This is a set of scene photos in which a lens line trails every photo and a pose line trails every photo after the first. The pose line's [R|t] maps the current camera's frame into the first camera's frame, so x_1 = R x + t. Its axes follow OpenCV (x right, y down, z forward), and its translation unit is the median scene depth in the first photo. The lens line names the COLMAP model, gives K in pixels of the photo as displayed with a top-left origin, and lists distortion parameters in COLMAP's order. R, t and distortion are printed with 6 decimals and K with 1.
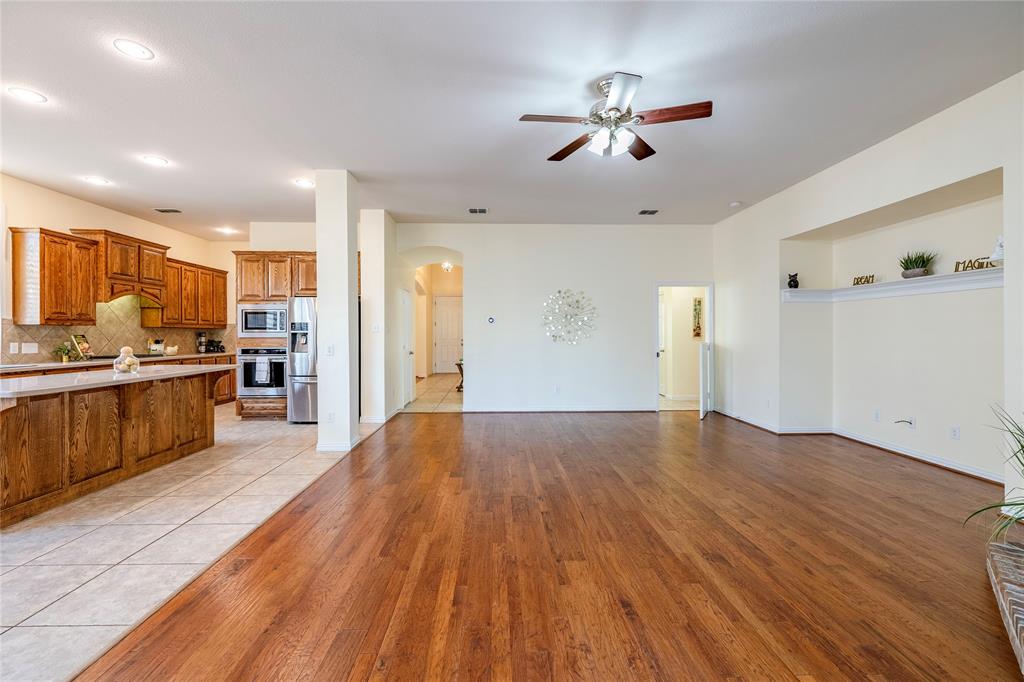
lens RADIAL K [[431.0, 0, 508.4], [0, 431.0, 334.2], [0, 0, 1]] dist [0.001906, -0.000119]
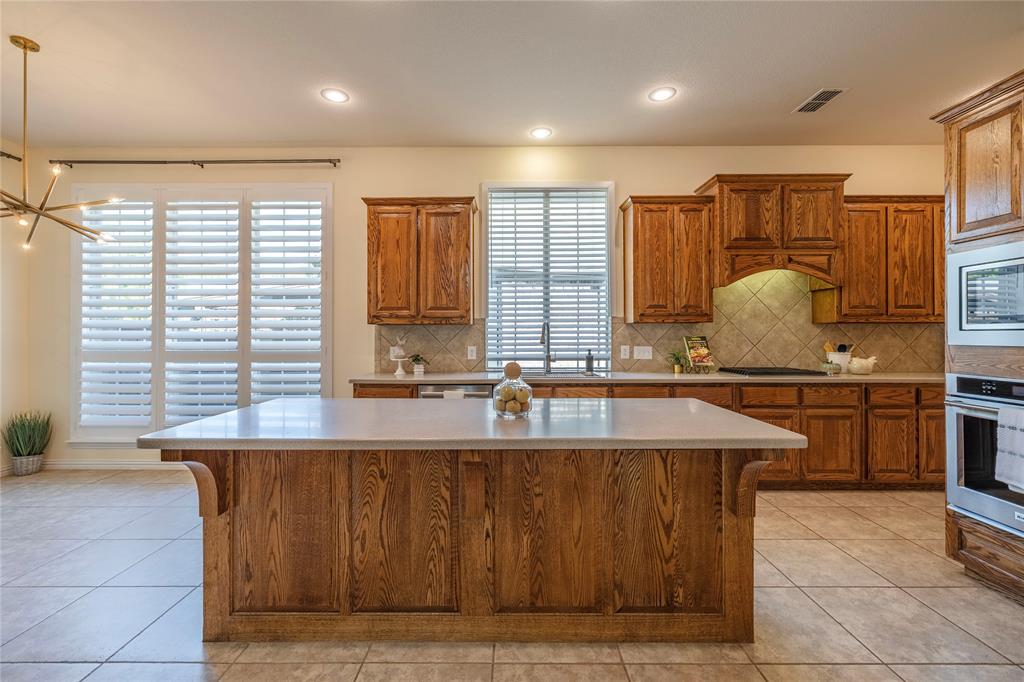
lens RADIAL K [[431.0, 0, 508.4], [0, 431.0, 334.2], [0, 0, 1]] dist [0.001906, -0.000119]
pose [[-0.032638, -0.000125, -0.999467, -0.265016], [0.000765, 1.000000, -0.000150, -0.001525], [0.999467, -0.000770, -0.032638, 0.681752]]
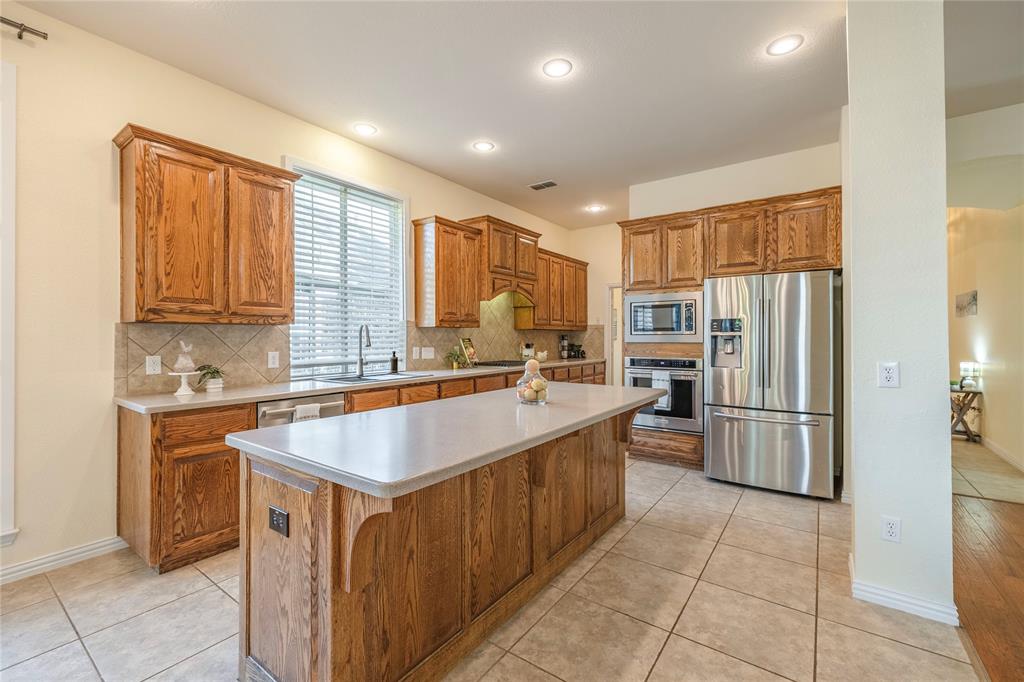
lens RADIAL K [[433.1, 0, 512.0], [0, 433.1, 335.3], [0, 0, 1]] dist [0.000160, -0.000029]
pose [[0.793190, -0.002159, -0.608970, -0.362260], [0.000961, 0.999997, -0.002294, -0.002269], [0.608973, 0.001235, 0.793190, 0.337967]]
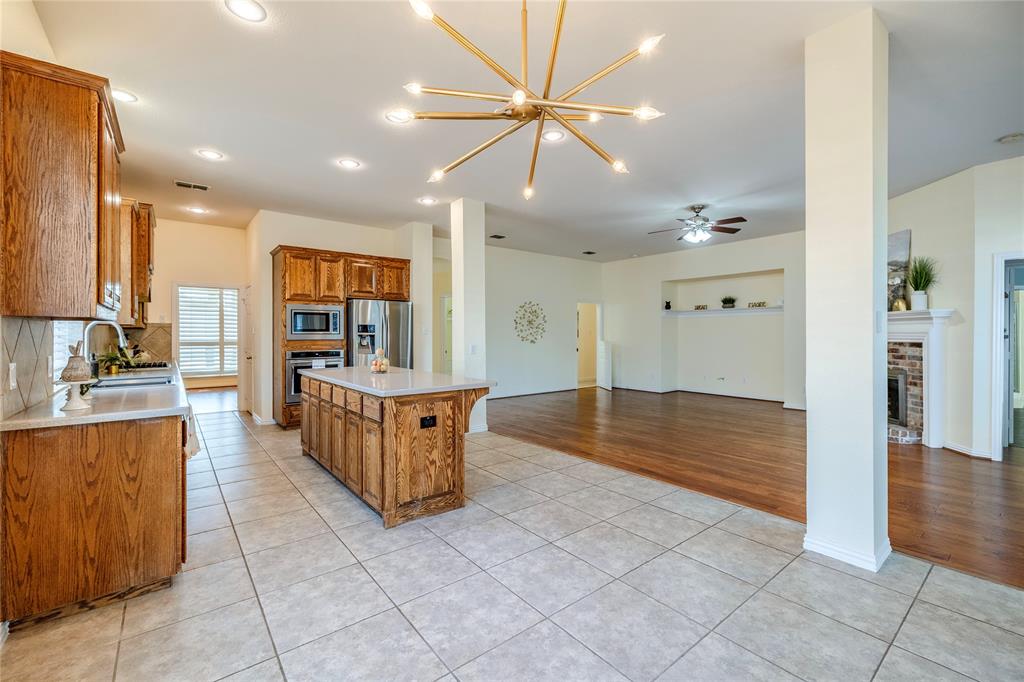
lens RADIAL K [[431.0, 0, 508.4], [0, 431.0, 334.2], [0, 0, 1]] dist [0.001906, -0.000119]
pose [[0.801379, 0.000438, 0.598157, -0.853618], [0.000721, 0.999998, -0.001699, -0.002417], [-0.598157, 0.001793, 0.801377, -0.022015]]
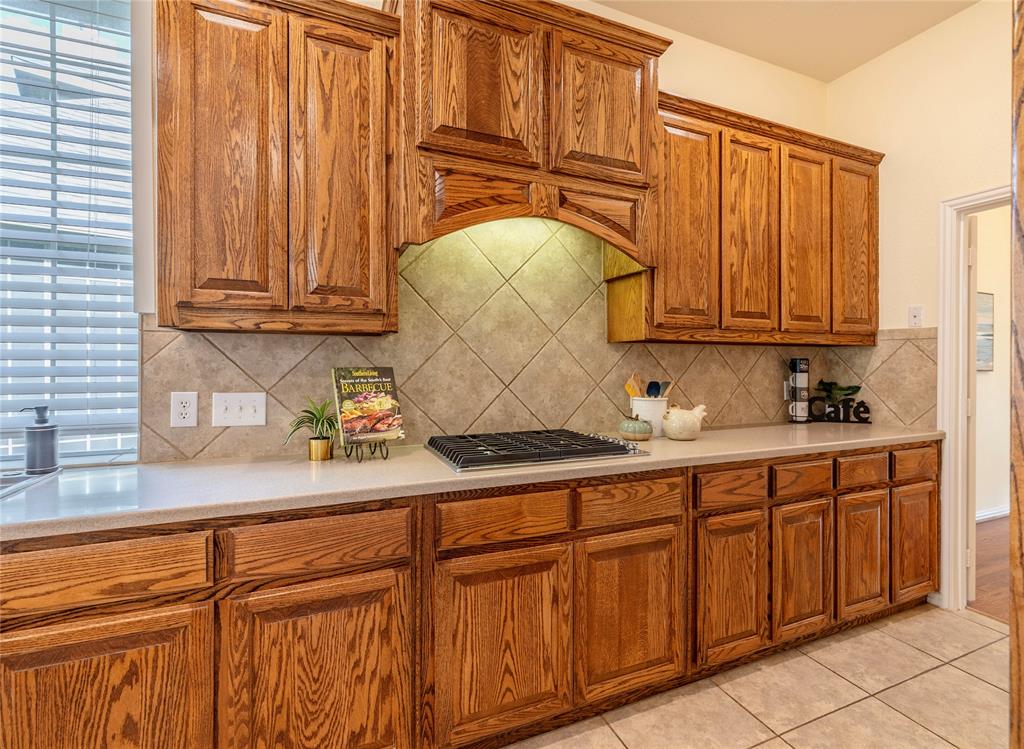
lens RADIAL K [[484.6, 0, 528.5], [0, 484.6, 361.3], [0, 0, 1]] dist [-0.003224, 0.000042]
pose [[0.372988, 0.002863, -0.927832, -0.619459], [-0.003716, 0.999992, 0.001592, -0.002837], [0.927829, 0.002854, 0.372995, 0.933099]]
